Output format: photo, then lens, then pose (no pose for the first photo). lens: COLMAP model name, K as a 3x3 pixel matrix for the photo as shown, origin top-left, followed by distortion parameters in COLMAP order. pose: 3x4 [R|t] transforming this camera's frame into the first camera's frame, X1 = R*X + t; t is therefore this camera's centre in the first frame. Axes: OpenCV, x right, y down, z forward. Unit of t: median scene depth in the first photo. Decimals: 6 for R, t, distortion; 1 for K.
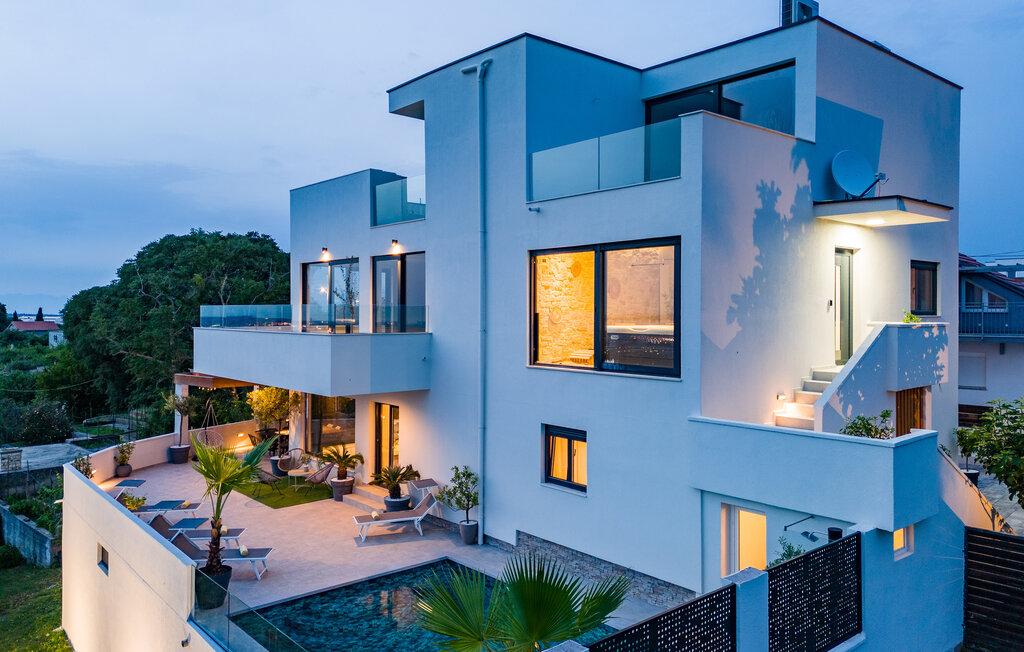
lens RADIAL K [[753.3, 0, 511.4], [0, 753.3, 319.1], [0, 0, 1]] dist [0.062775, -0.059952]
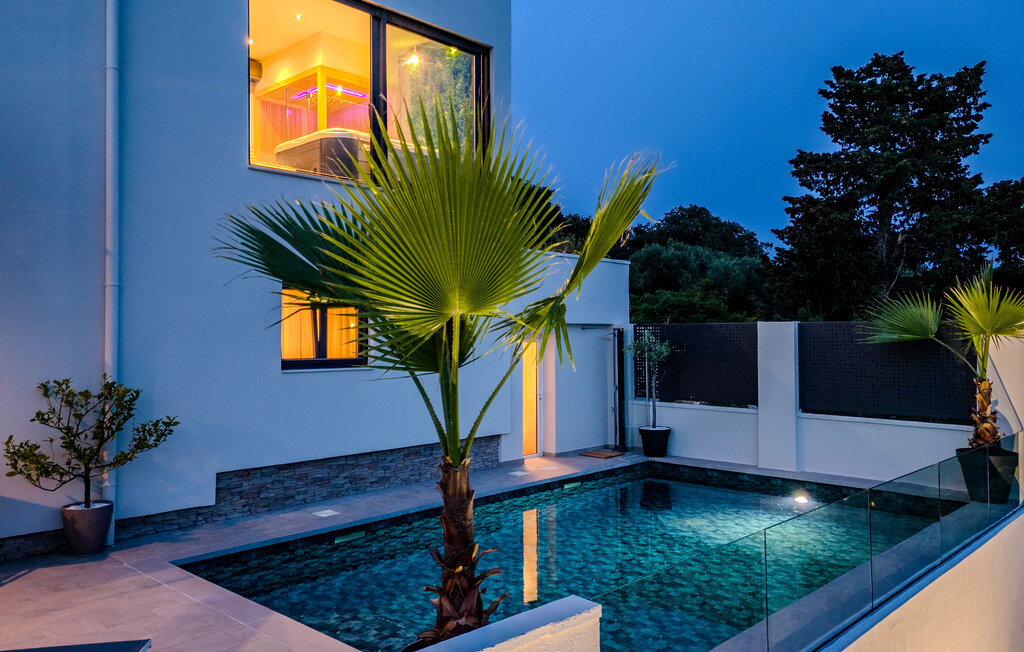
lens RADIAL K [[753.3, 0, 511.4], [0, 753.3, 319.1], [0, 0, 1]] dist [0.062775, -0.059952]
pose [[-0.094998, 0.026812, 0.995116, -0.533414], [0.019964, 0.999487, -0.025024, 0.186658], [-0.995277, 0.017489, -0.095484, 0.835004]]
